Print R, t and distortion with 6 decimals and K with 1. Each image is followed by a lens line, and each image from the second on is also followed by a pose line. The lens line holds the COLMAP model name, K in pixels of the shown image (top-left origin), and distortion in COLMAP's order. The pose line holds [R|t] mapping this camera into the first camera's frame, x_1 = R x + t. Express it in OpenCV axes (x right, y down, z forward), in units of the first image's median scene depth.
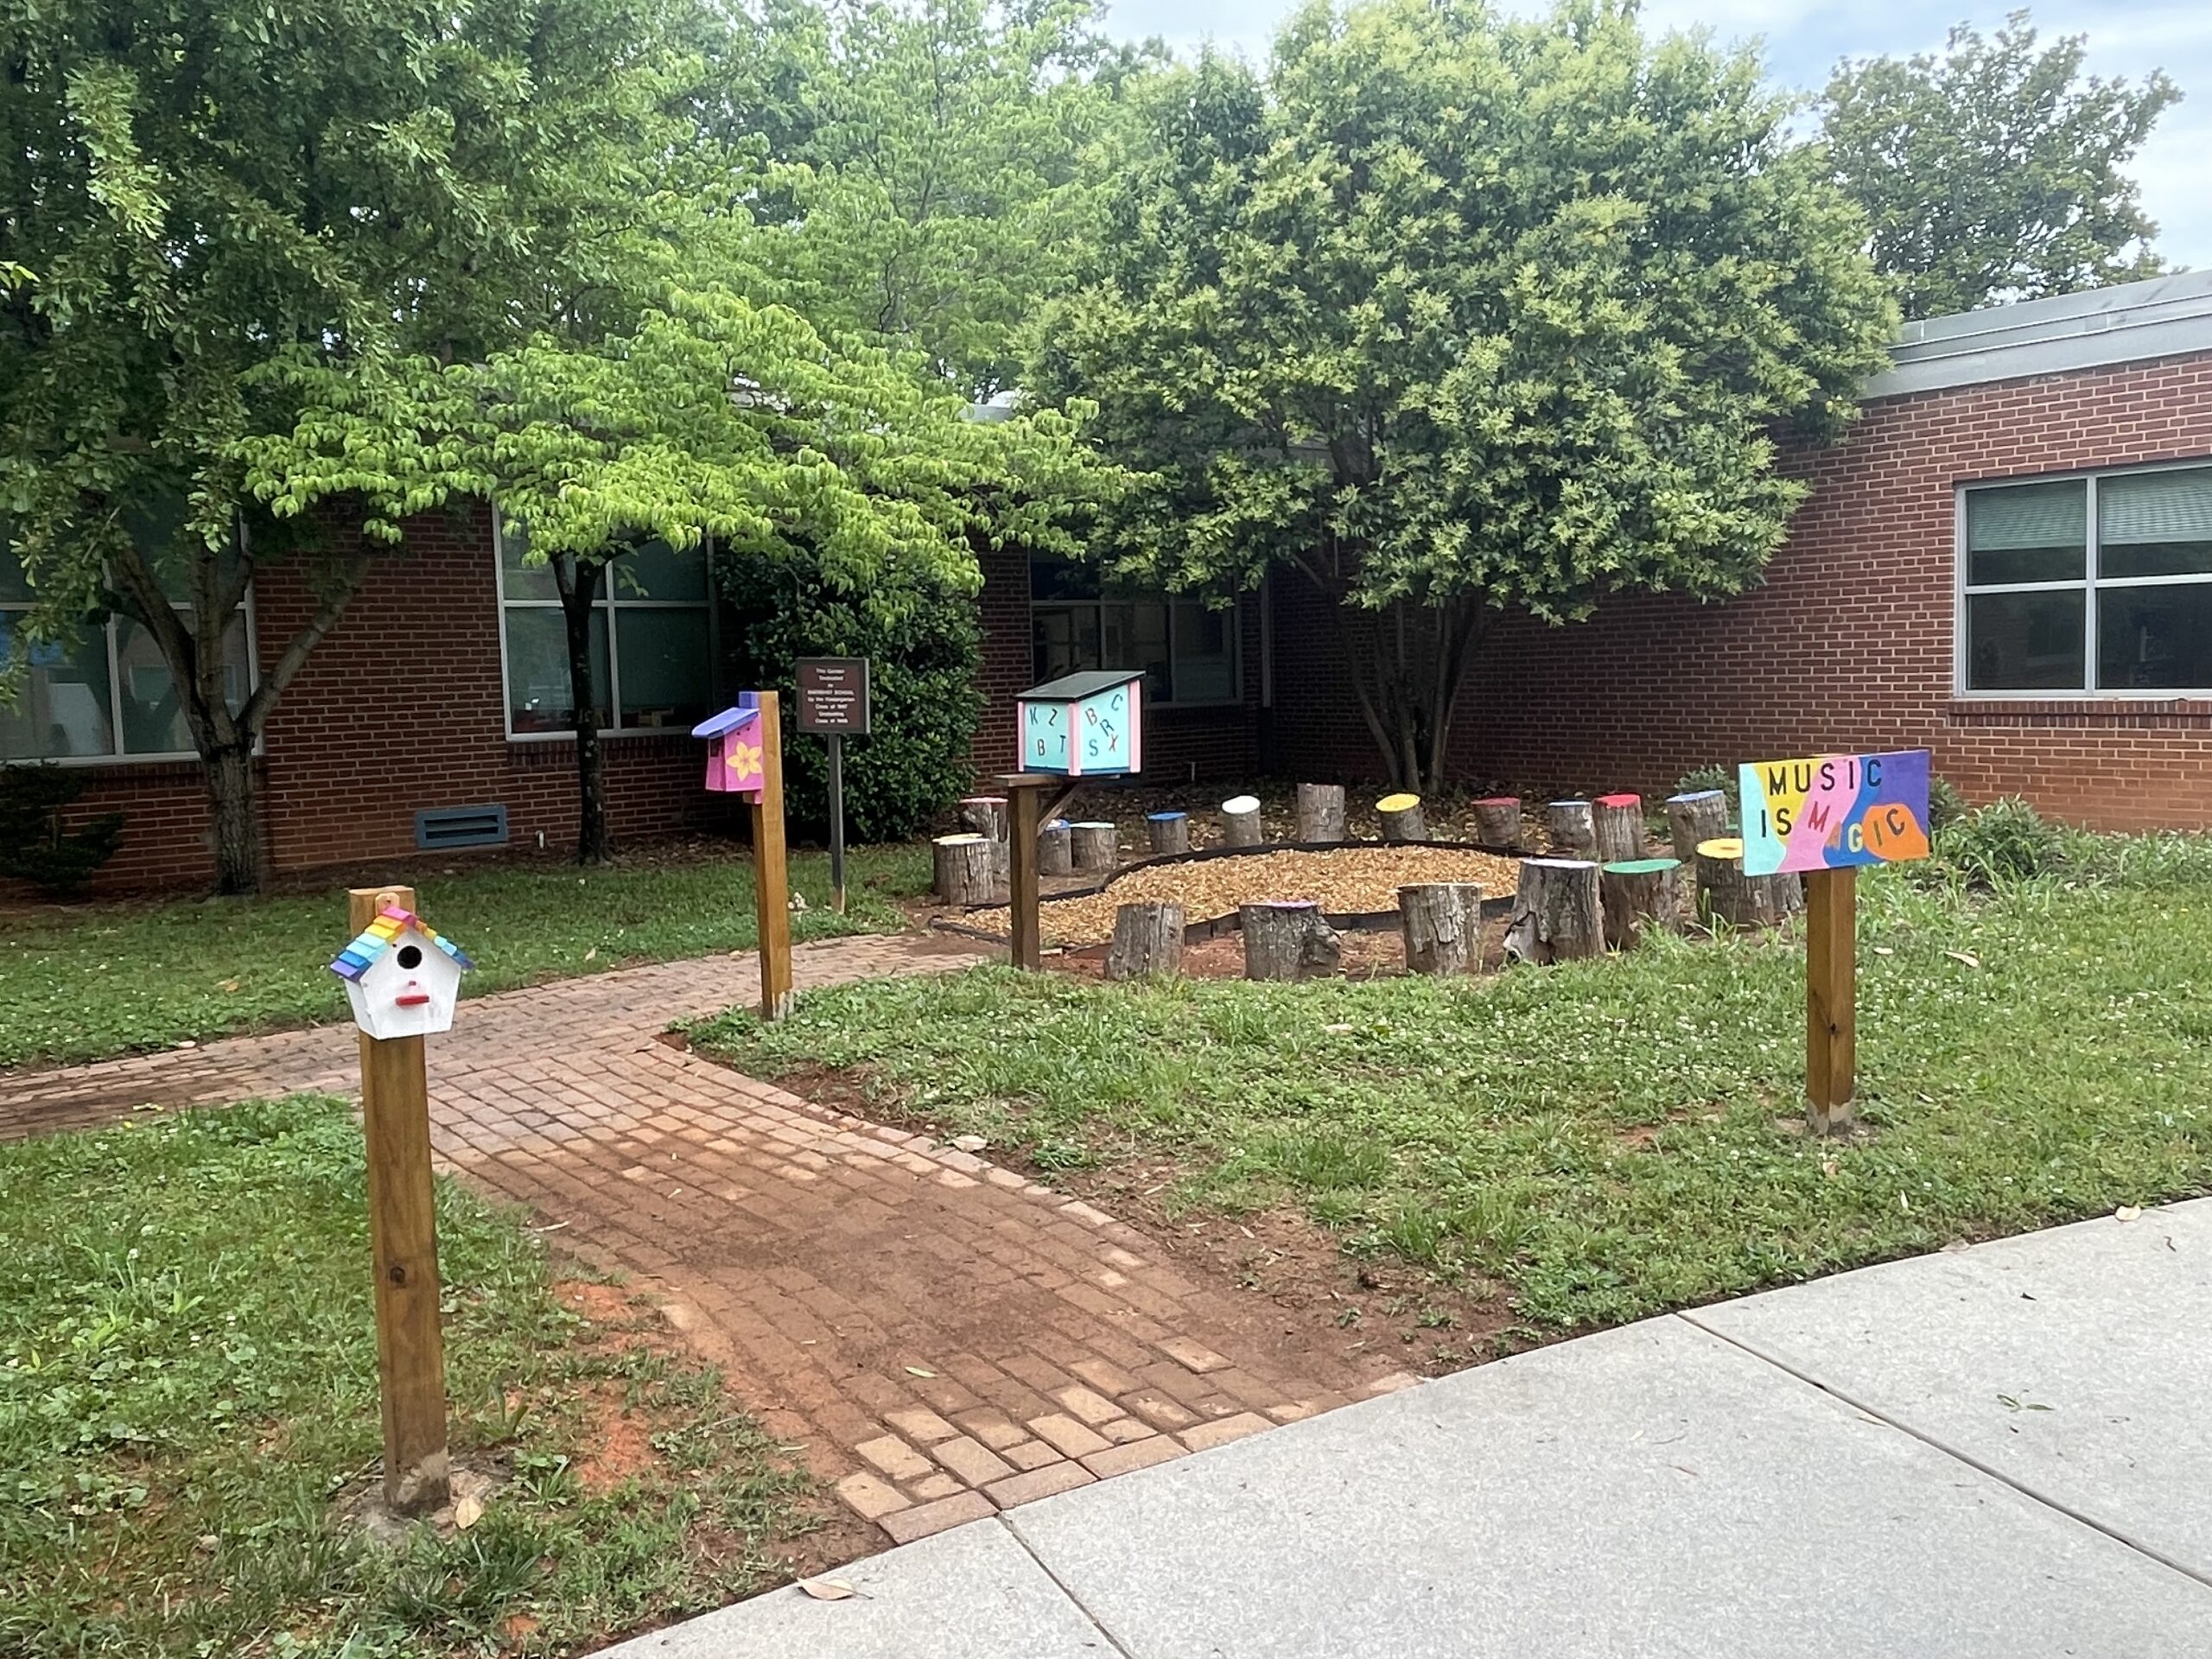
lens RADIAL K [[1744.2, 0, 1106.0], [0, 1744.2, 829.5], [0, 0, 1]] dist [-0.001136, -0.000932]
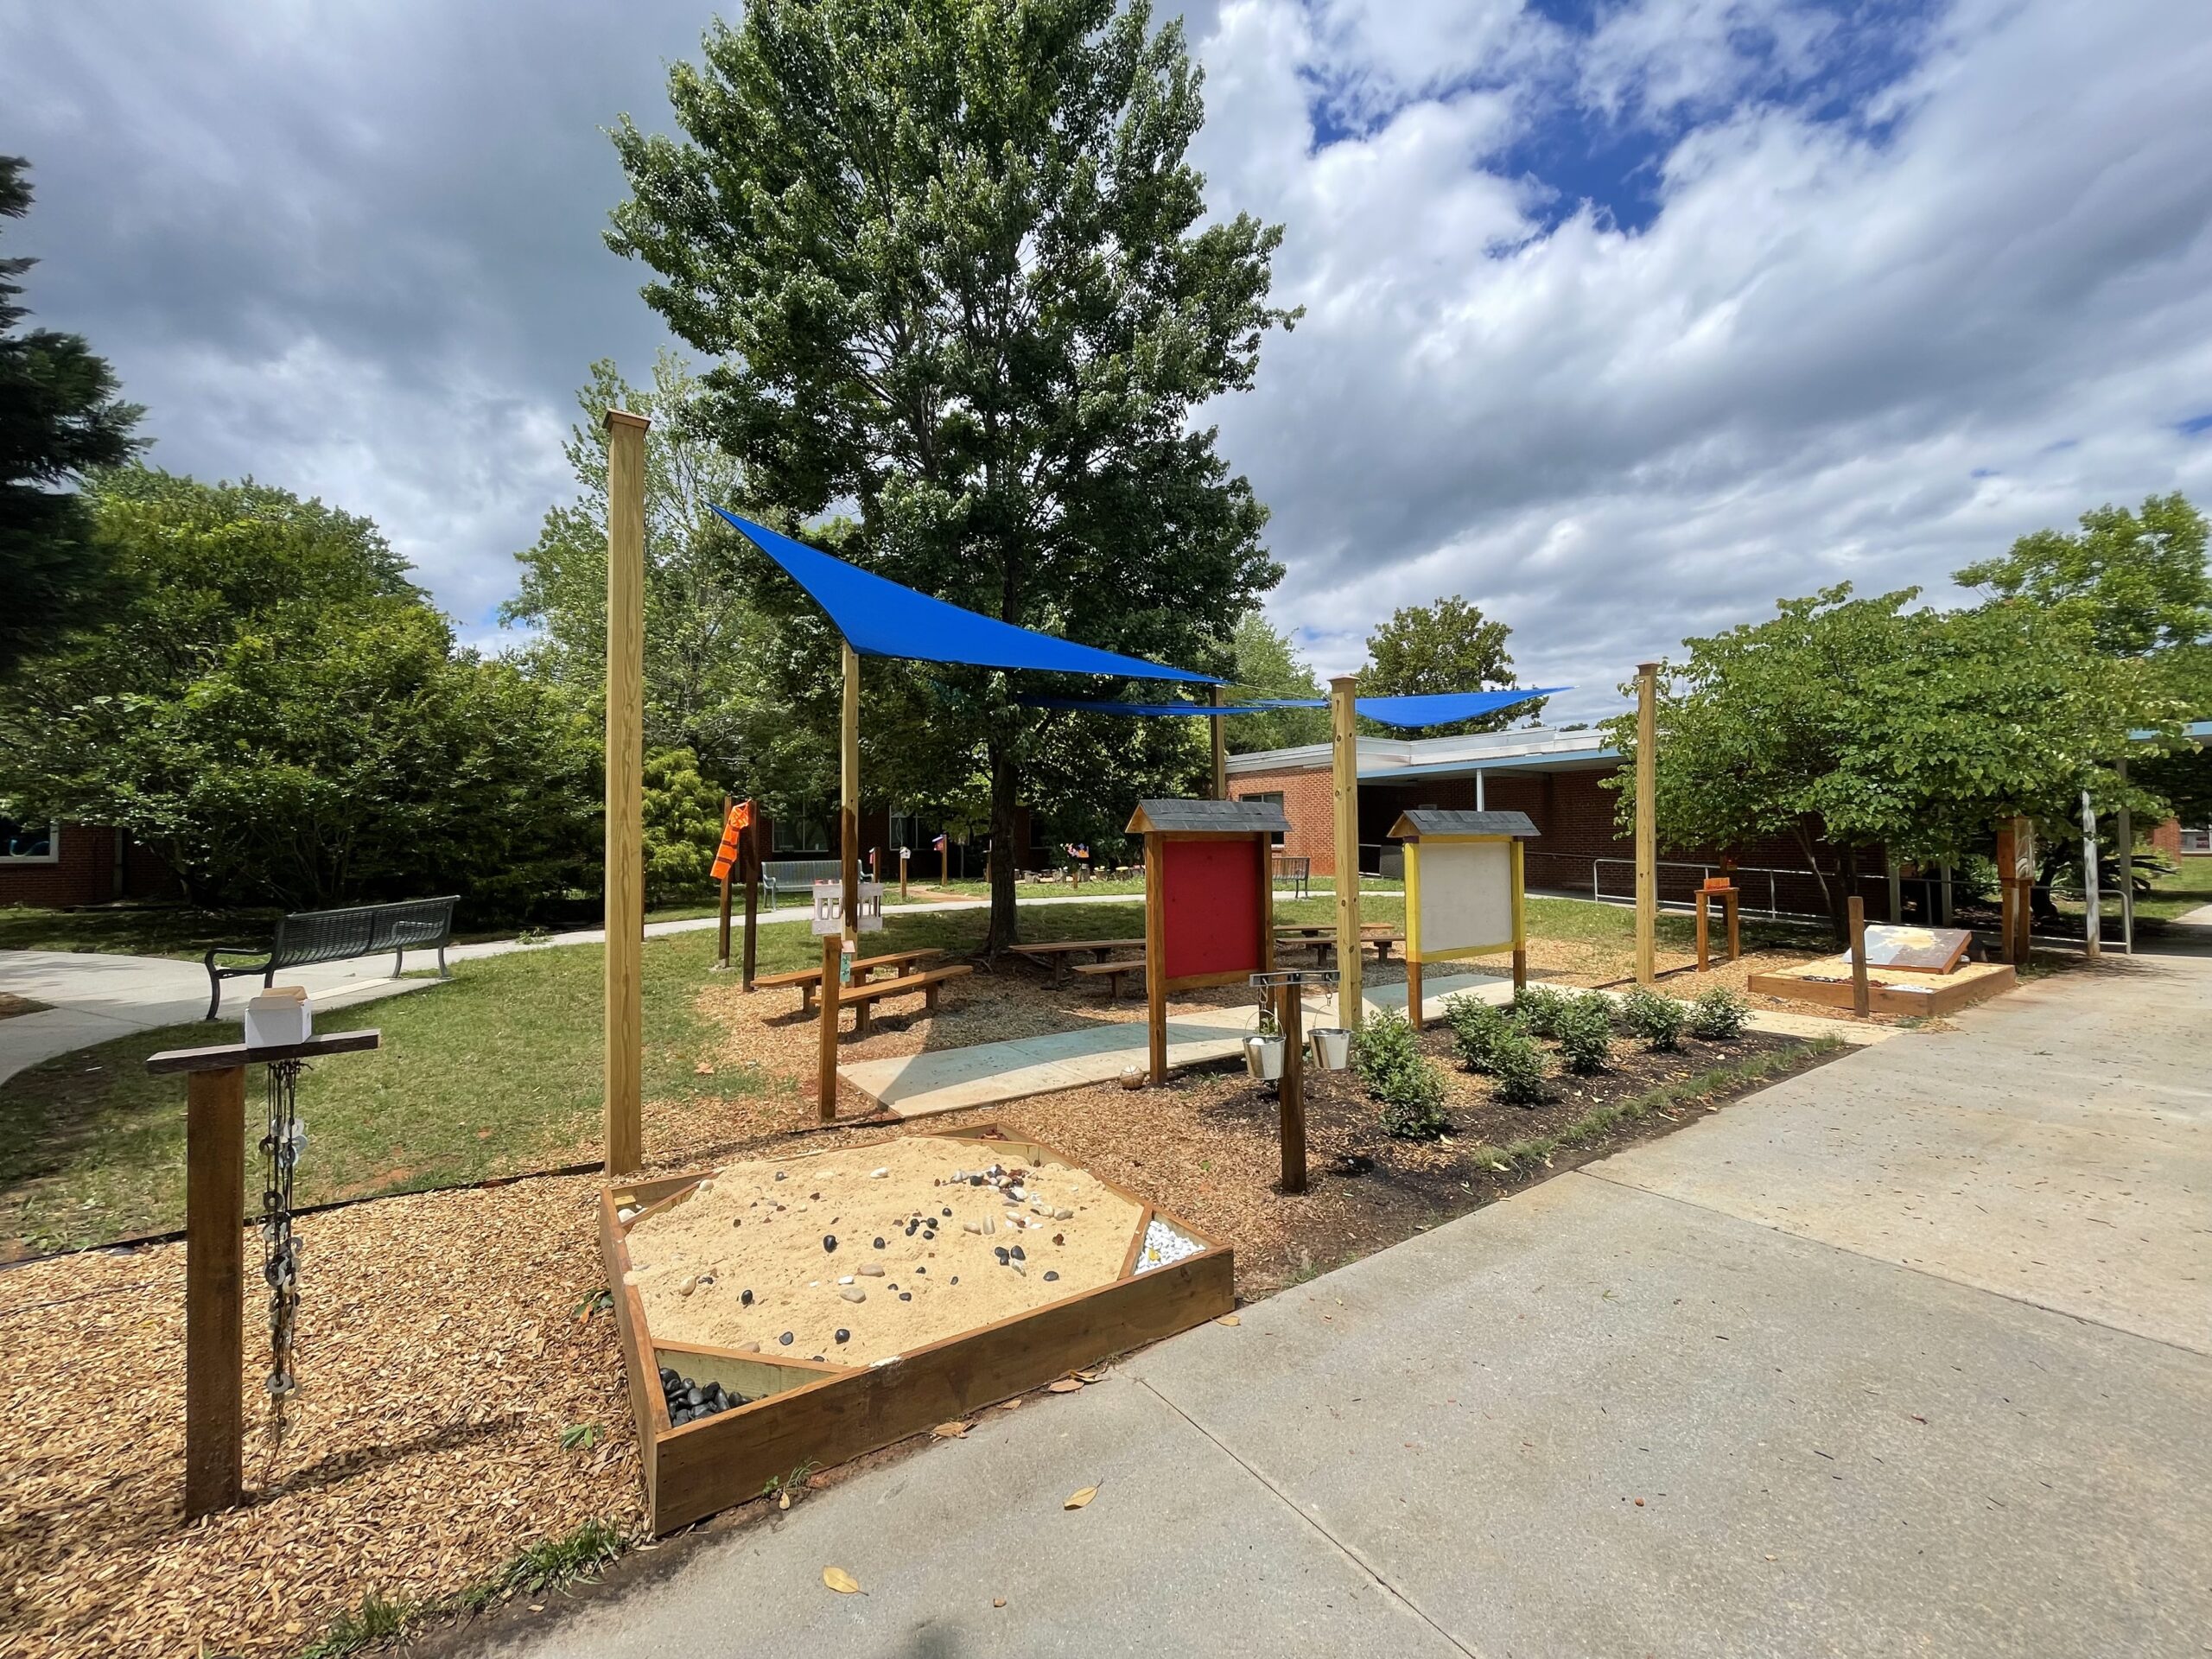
lens RADIAL K [[892.8, 0, 1106.0], [0, 892.8, 829.5], [0, 0, 1]] dist [-0.004609, -0.000126]
pose [[0.997531, 0.031432, -0.062808, 0.295860], [-0.037361, 0.994722, -0.095566, 0.094291], [0.059472, 0.097676, 0.993440, -1.082944]]
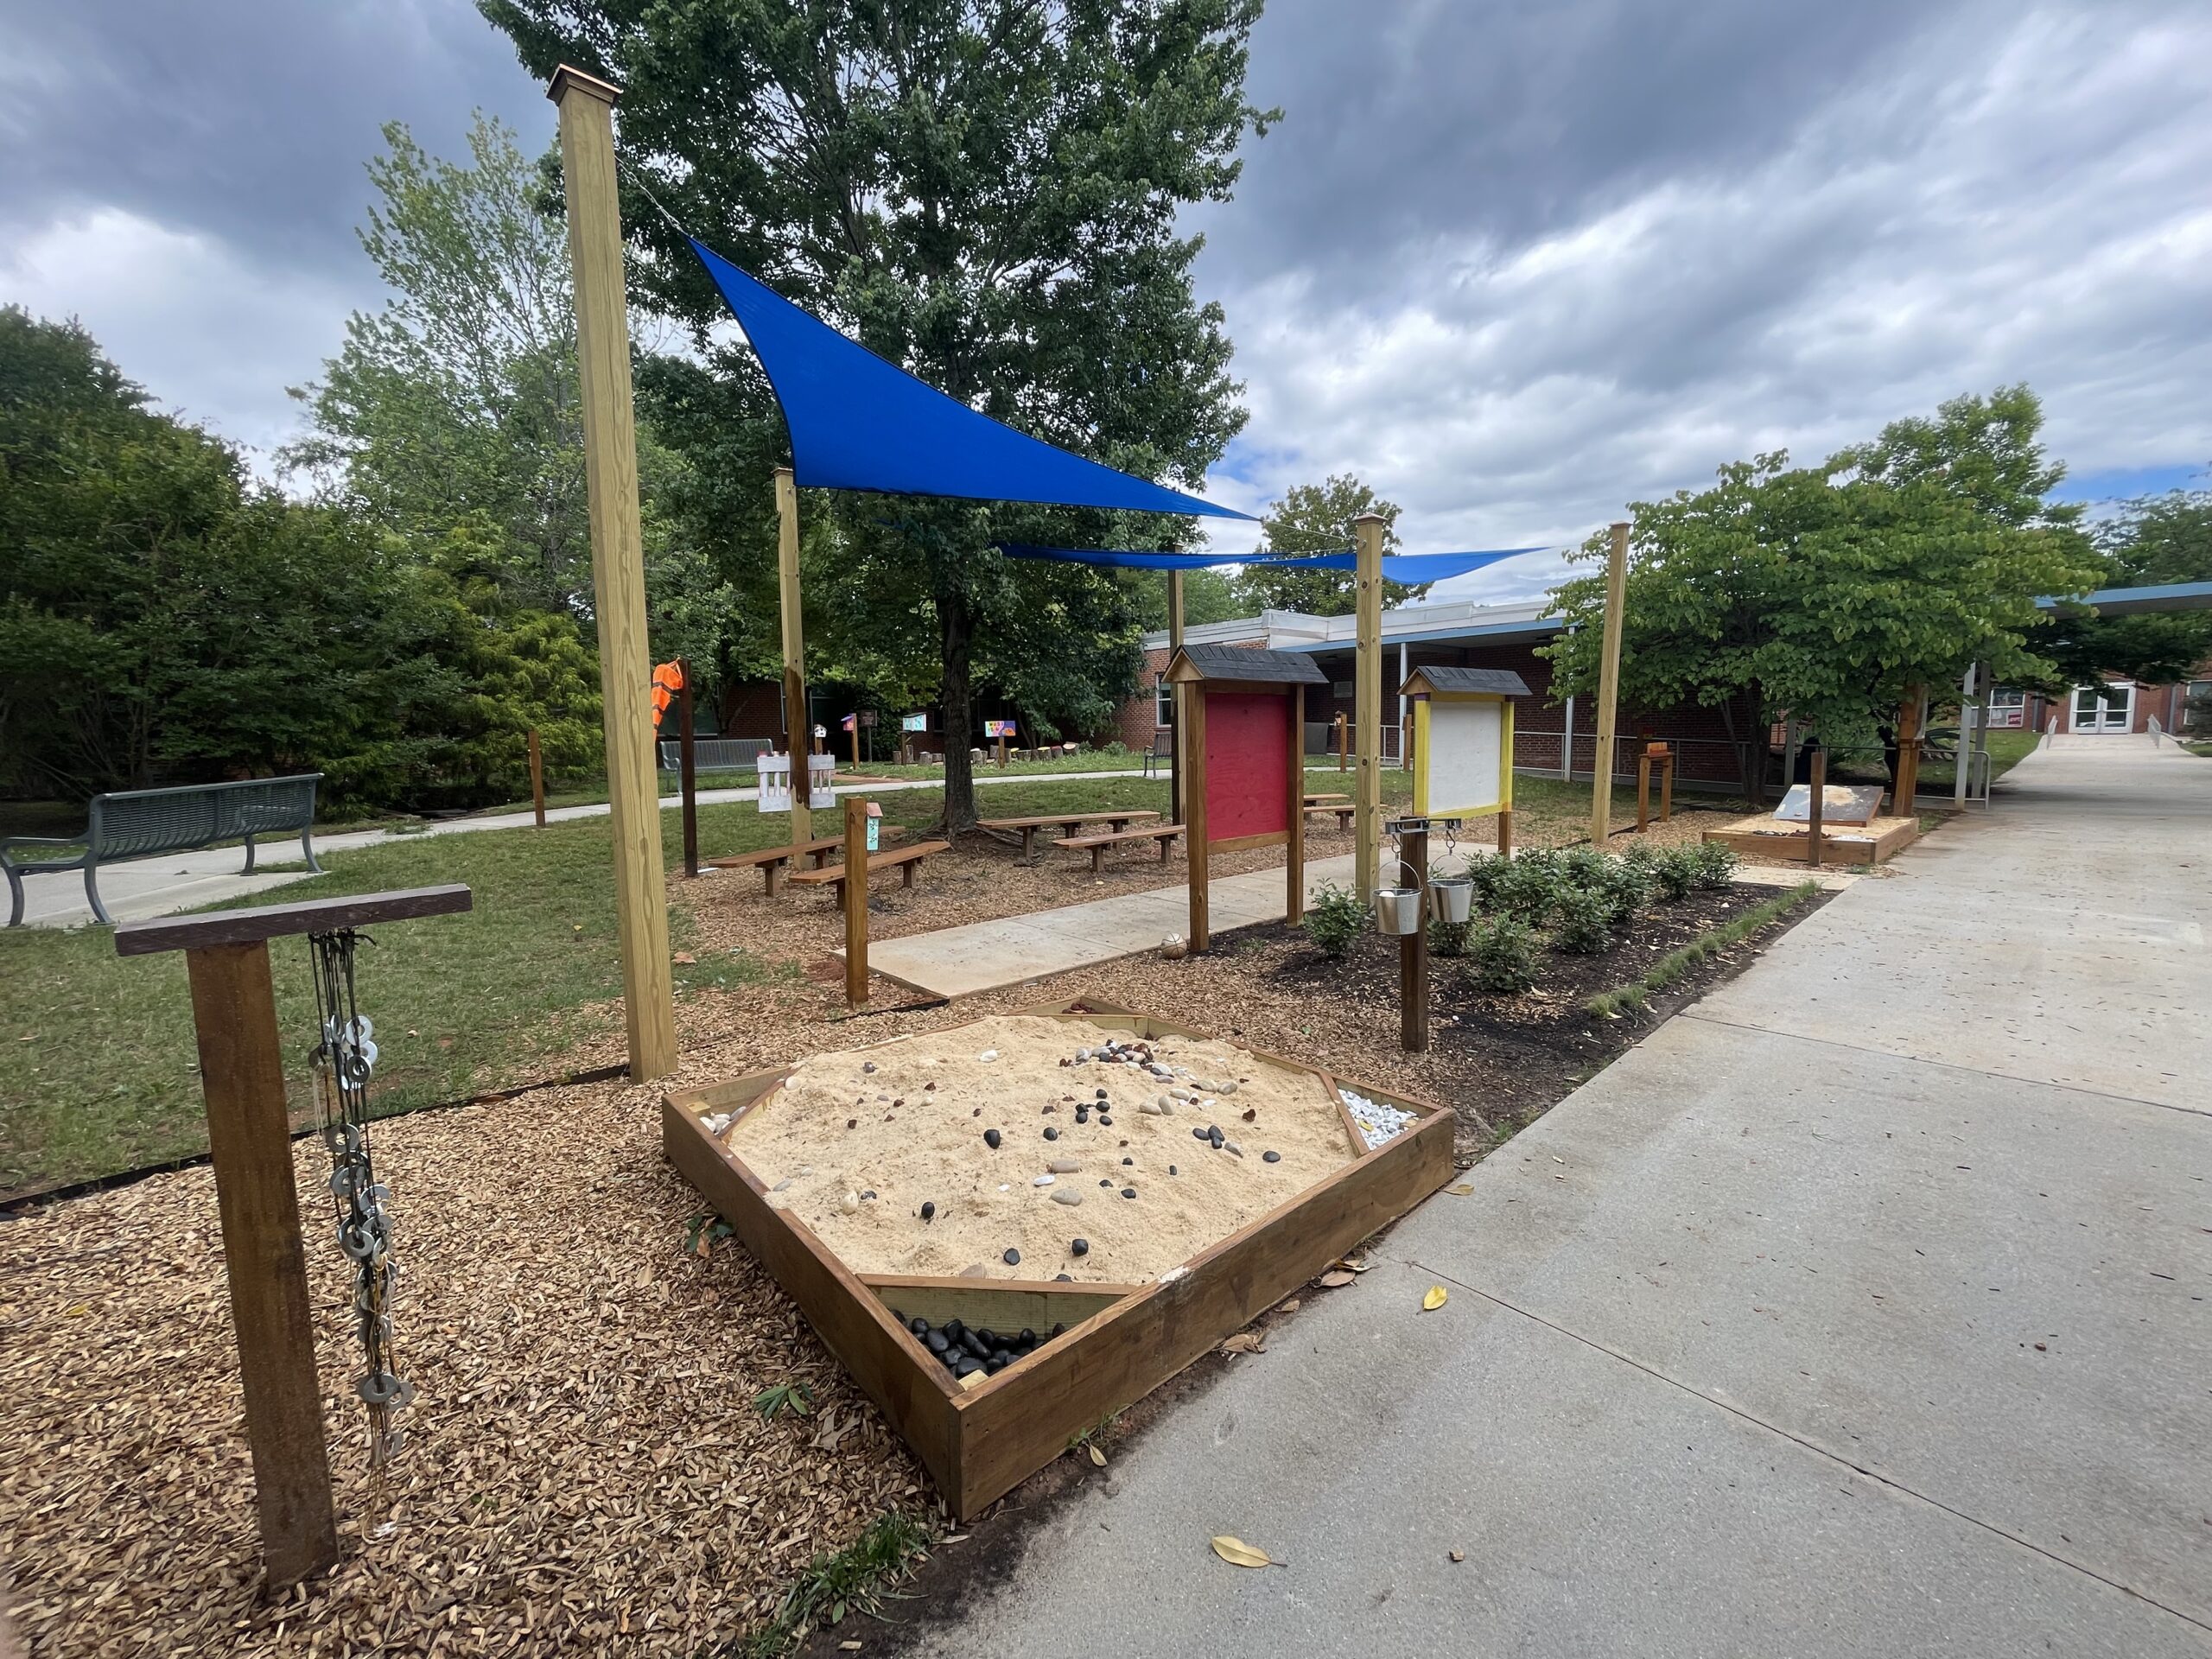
lens RADIAL K [[891.3, 0, 1105.2], [0, 891.3, 835.0], [0, 0, 1]] dist [-0.000516, -0.000328]
pose [[0.997070, 0.014340, 0.075144, 0.214245], [-0.016727, 0.999372, 0.031232, 0.111199], [-0.074649, -0.032398, 0.996683, -1.034007]]
